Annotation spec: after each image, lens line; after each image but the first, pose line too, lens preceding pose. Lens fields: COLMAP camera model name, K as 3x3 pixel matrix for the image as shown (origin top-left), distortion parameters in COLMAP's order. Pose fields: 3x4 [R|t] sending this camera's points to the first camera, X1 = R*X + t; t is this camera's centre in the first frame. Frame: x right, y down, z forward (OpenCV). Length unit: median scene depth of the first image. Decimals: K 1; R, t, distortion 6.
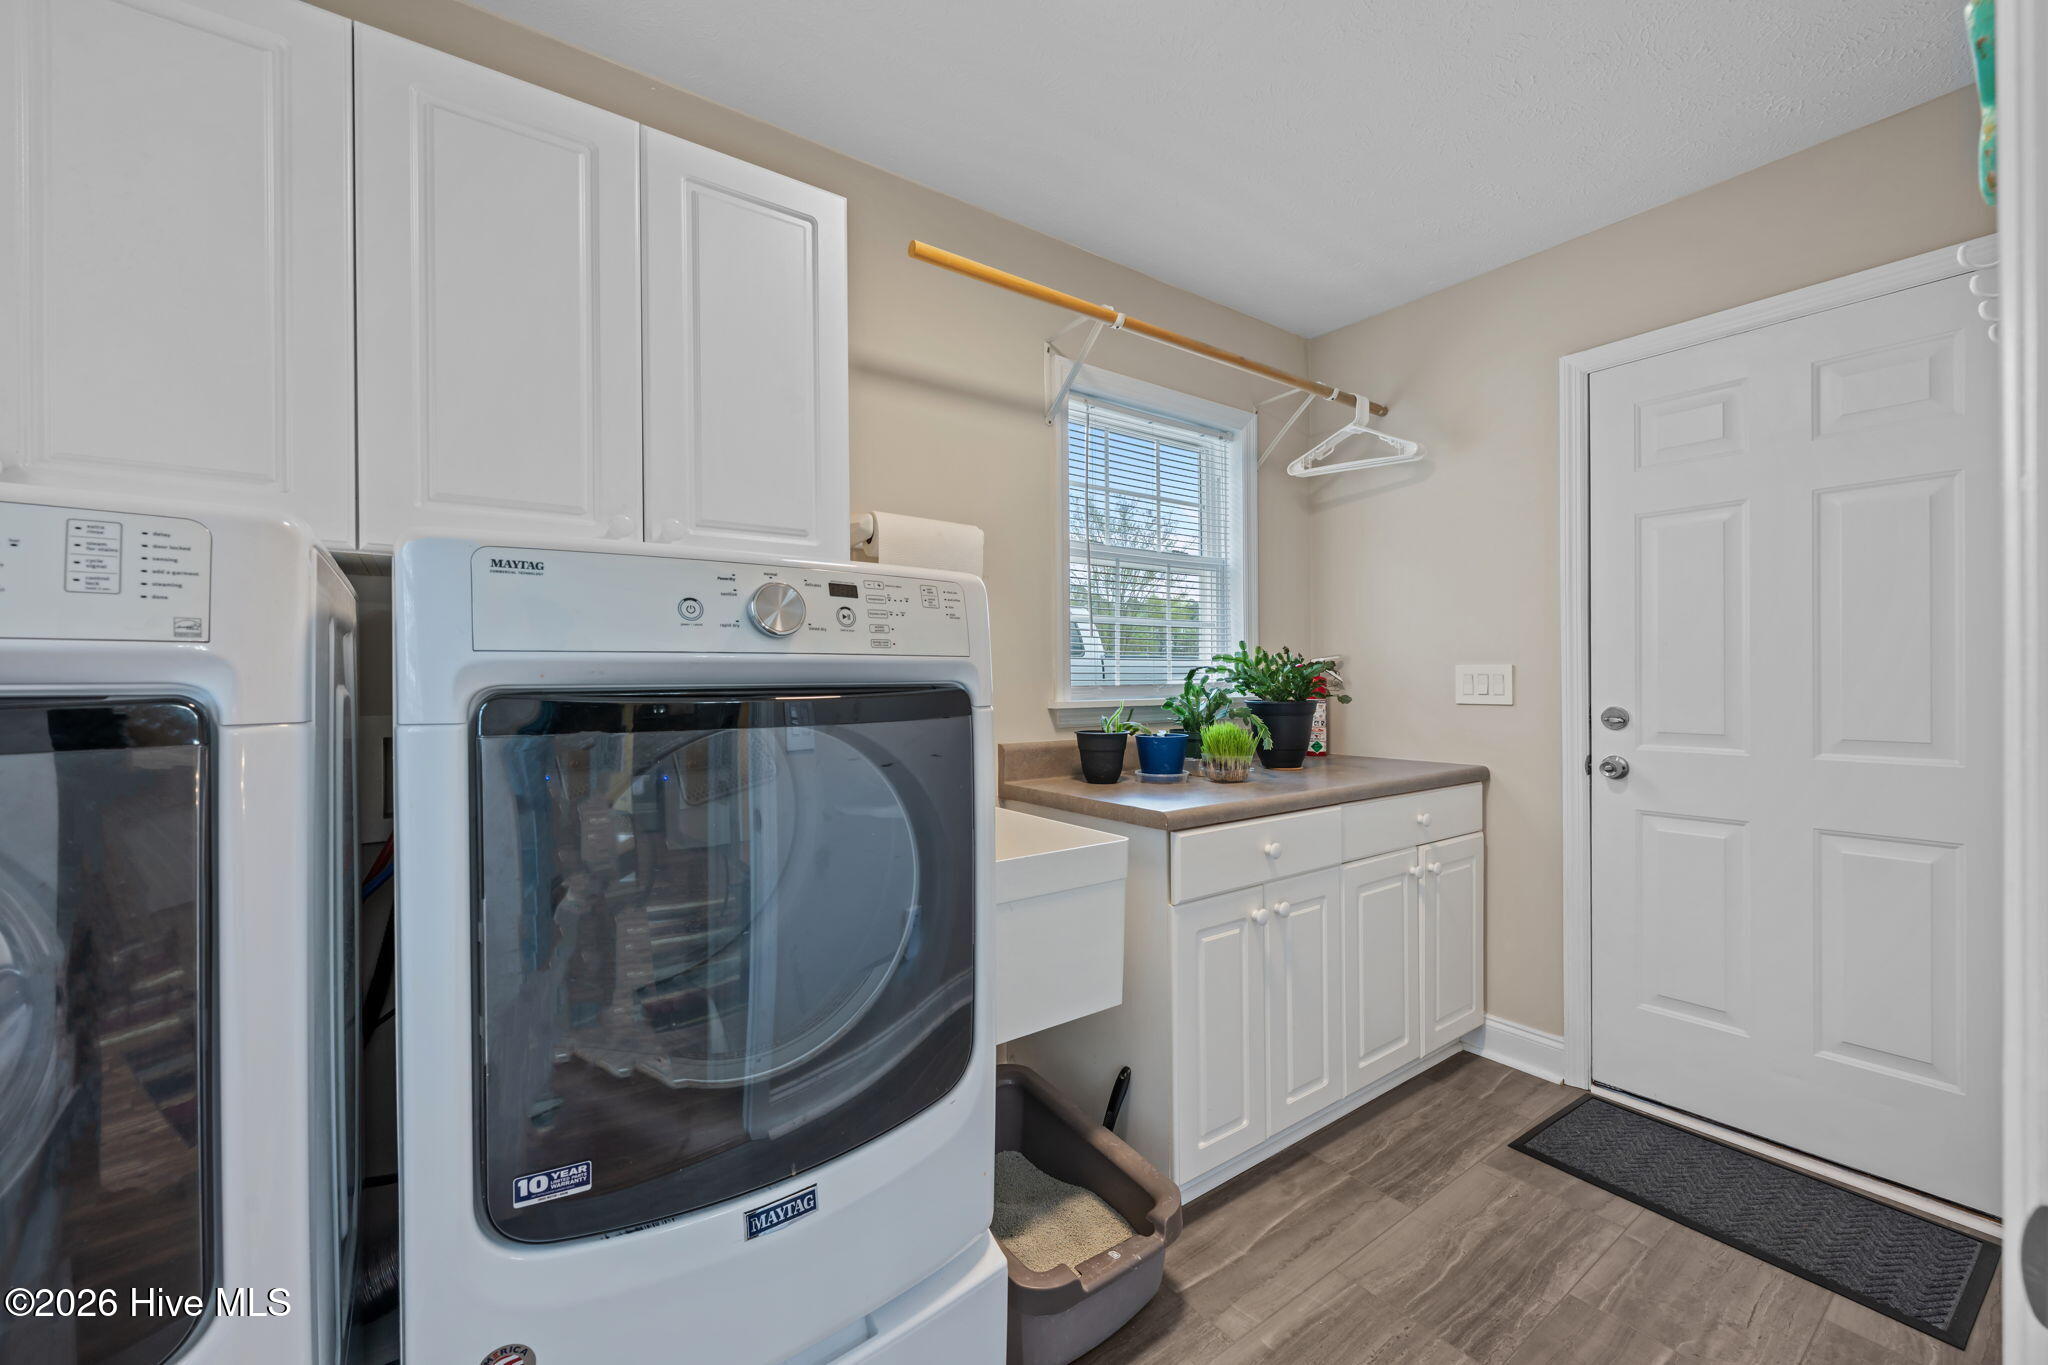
lens RADIAL K [[812.1, 0, 1020.6], [0, 812.1, 678.4], [0, 0, 1]] dist [-0.000934, -0.000112]
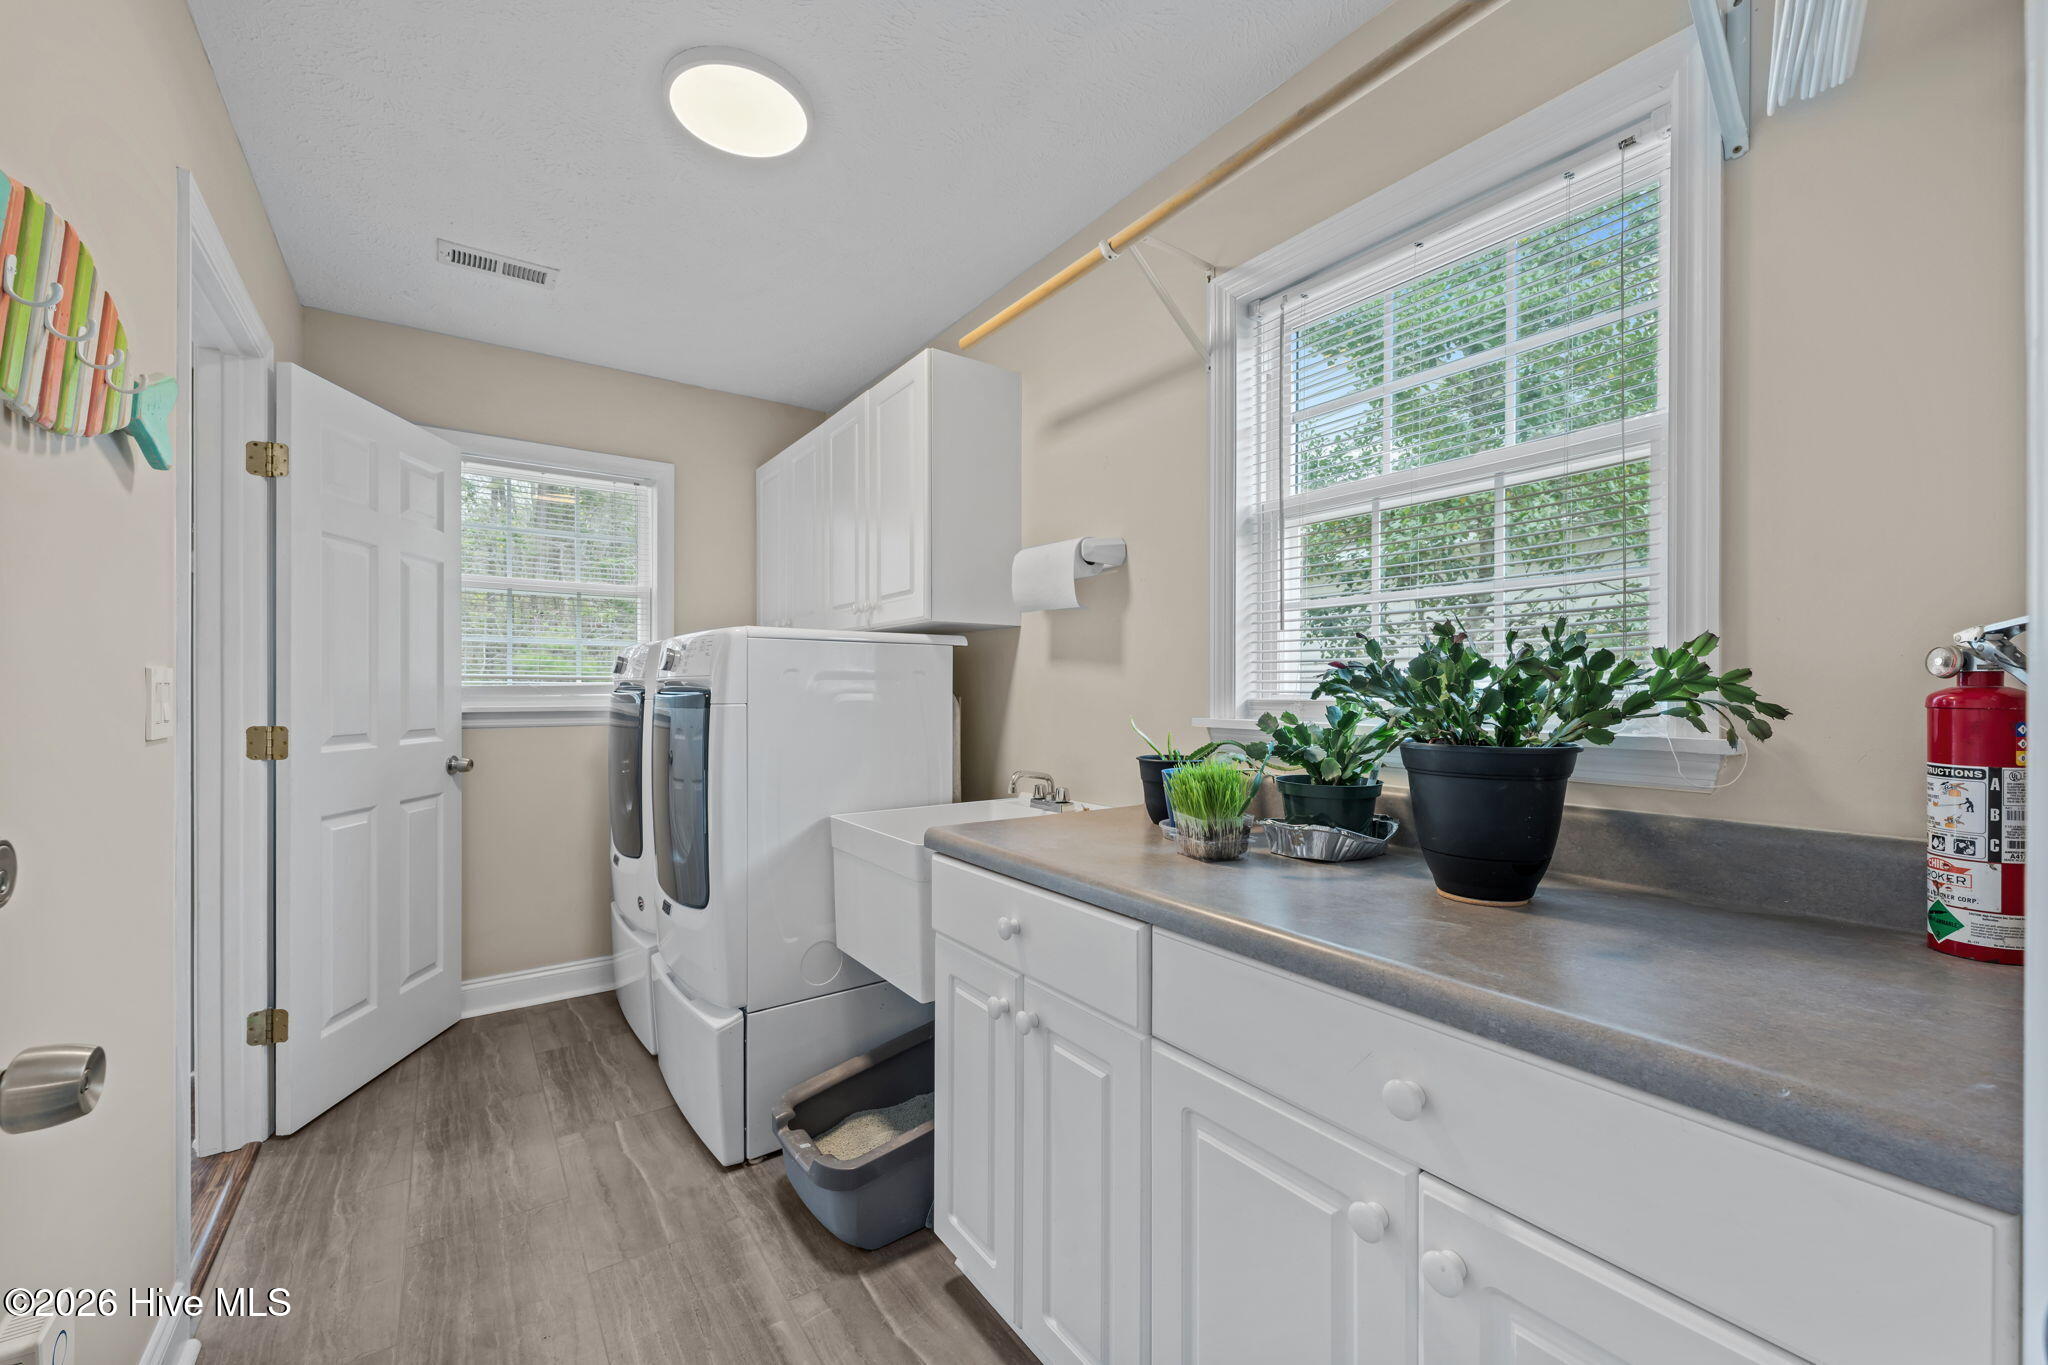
lens RADIAL K [[812.1, 0, 1024.2], [0, 812.1, 688.2], [0, 0, 1]] dist [-0.000934, -0.000112]
pose [[-0.010814, 0.001305, -0.999941, 1.205837], [0.000657, 0.999999, 0.001298, -0.001262], [0.999941, -0.000643, -0.010814, 1.192452]]
